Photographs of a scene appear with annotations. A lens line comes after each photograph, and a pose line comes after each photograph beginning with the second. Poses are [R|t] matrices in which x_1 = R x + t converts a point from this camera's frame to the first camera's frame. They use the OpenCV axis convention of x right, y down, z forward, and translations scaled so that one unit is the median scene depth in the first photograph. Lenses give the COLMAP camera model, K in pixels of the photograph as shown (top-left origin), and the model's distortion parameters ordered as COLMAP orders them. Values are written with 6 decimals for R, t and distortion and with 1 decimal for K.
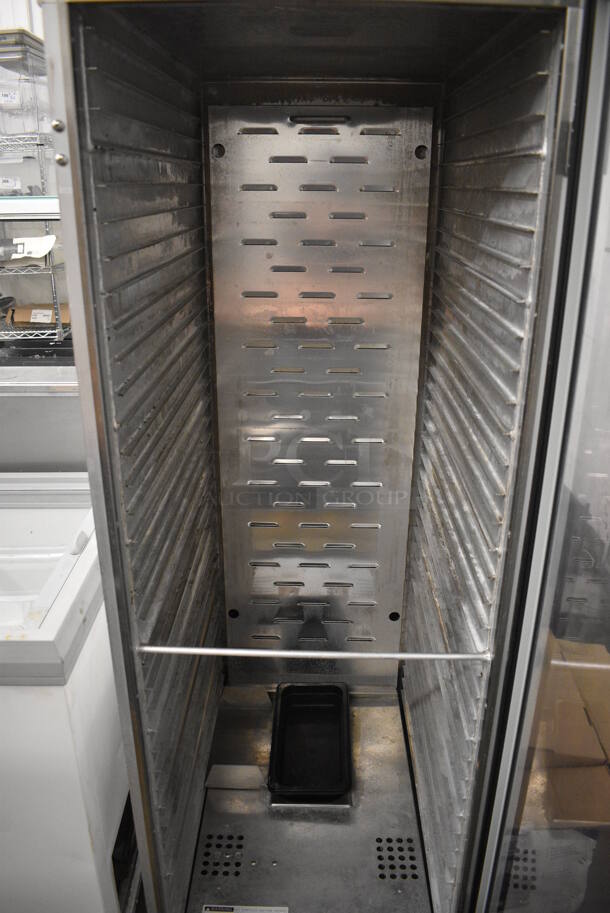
lens RADIAL K [[711.6, 0, 305.0], [0, 711.6, 458.6], [0, 0, 1]] dist [-0.080599, -0.000261]
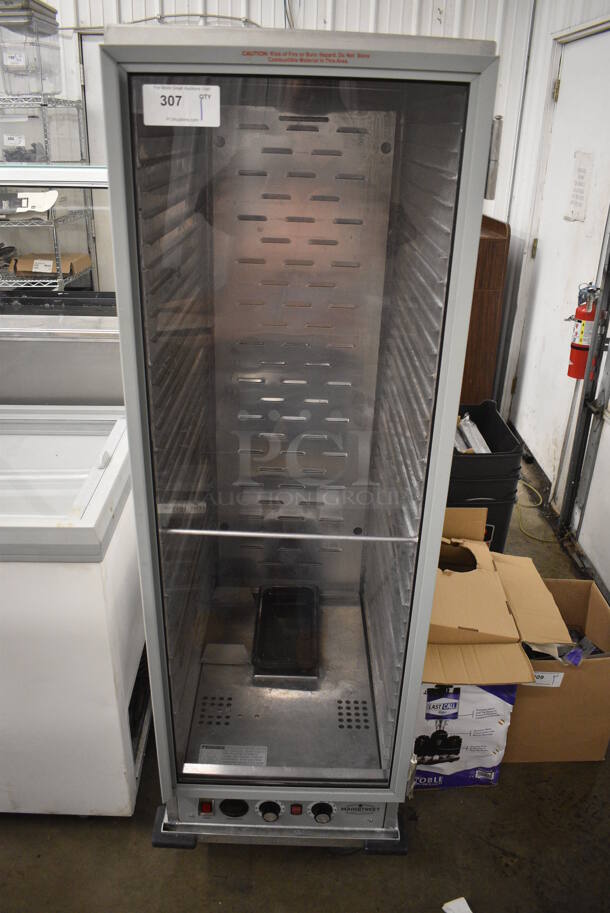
lens RADIAL K [[711.6, 0, 305.0], [0, 711.6, 458.6], [0, 0, 1]] dist [-0.080599, -0.000261]
pose [[0.999484, 0.017490, 0.026934, 0.001533], [-0.019308, 0.997446, 0.068771, 0.022635], [-0.025662, -0.069256, 0.997269, -0.248882]]
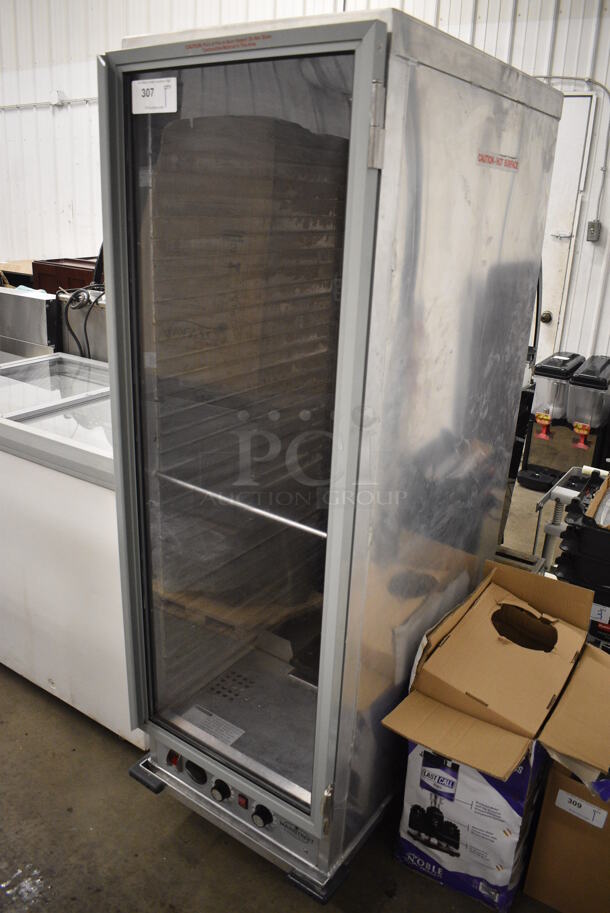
lens RADIAL K [[711.6, 0, 305.0], [0, 711.6, 458.6], [0, 0, 1]] dist [-0.080599, -0.000261]
pose [[0.831255, 0.227184, -0.507348, 0.568053], [-0.240754, 0.969770, 0.039791, 0.068101], [0.501051, 0.089069, 0.860822, -0.117997]]
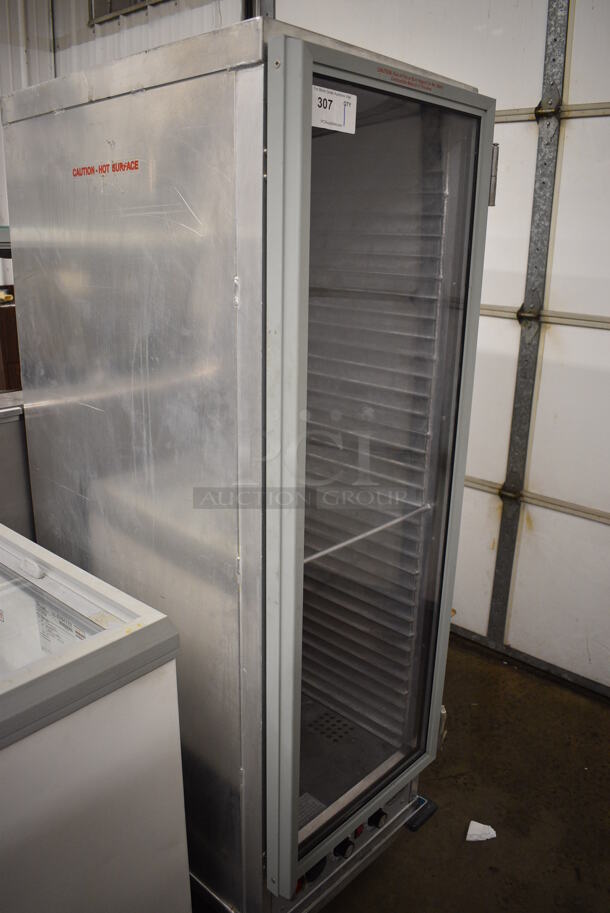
lens RADIAL K [[711.6, 0, 305.0], [0, 711.6, 458.6], [0, 0, 1]] dist [-0.080599, -0.000261]
pose [[0.669360, -0.211823, 0.712101, -0.710555], [0.254512, 0.965874, 0.048074, 0.023052], [-0.697983, 0.149059, 0.700429, 0.047042]]
